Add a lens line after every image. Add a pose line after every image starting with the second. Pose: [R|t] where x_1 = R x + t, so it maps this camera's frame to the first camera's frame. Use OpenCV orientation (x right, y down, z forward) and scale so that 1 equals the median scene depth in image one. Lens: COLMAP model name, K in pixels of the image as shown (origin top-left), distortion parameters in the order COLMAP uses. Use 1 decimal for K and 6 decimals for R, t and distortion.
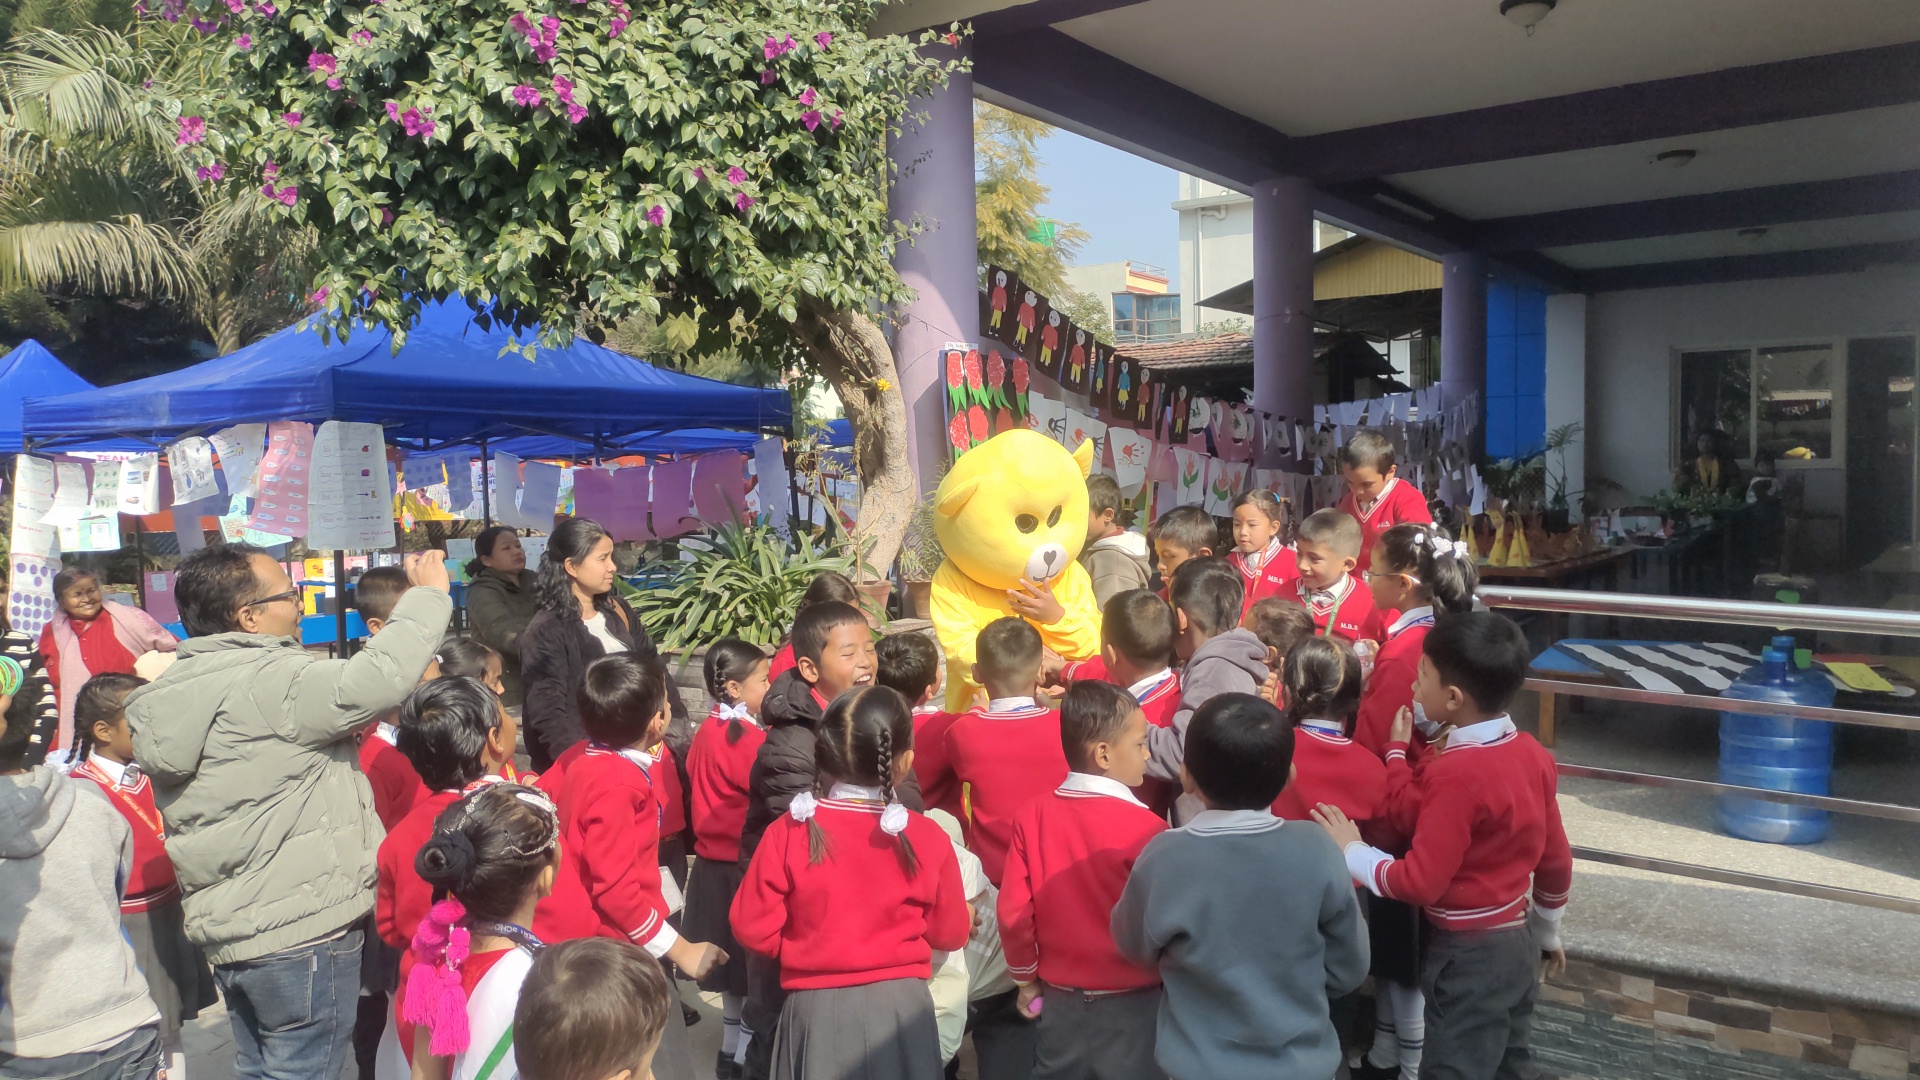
lens RADIAL K [[1439.7, 0, 957.6], [0, 1439.7, 546.0], [0, 0, 1]] dist [0.051763, -0.062235]
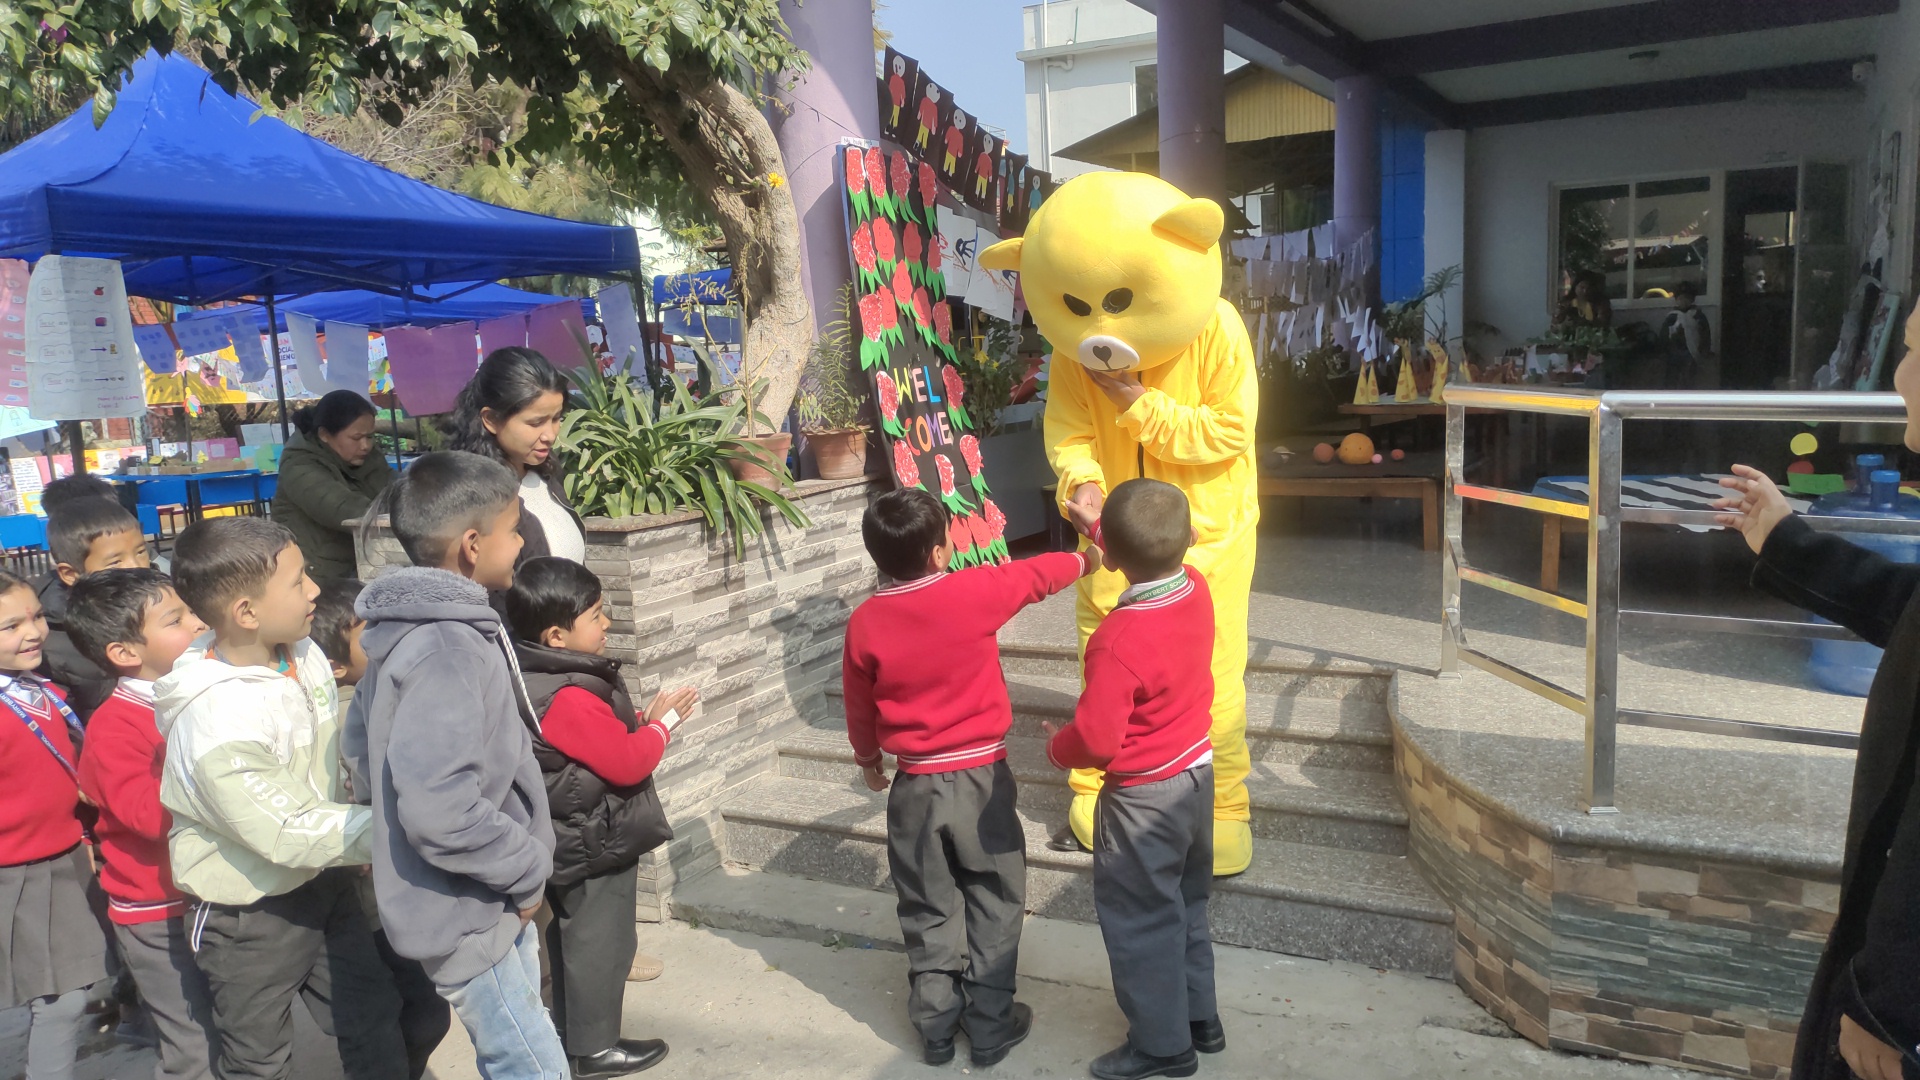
lens RADIAL K [[1439.7, 0, 965.0], [0, 1439.7, 541.1], [0, 0, 1]] dist [0.051763, -0.062235]
pose [[0.992784, -0.040991, 0.112693, -0.041477], [0.031660, 0.996015, 0.083373, 0.020090], [-0.115662, -0.079204, 0.990126, 0.173647]]
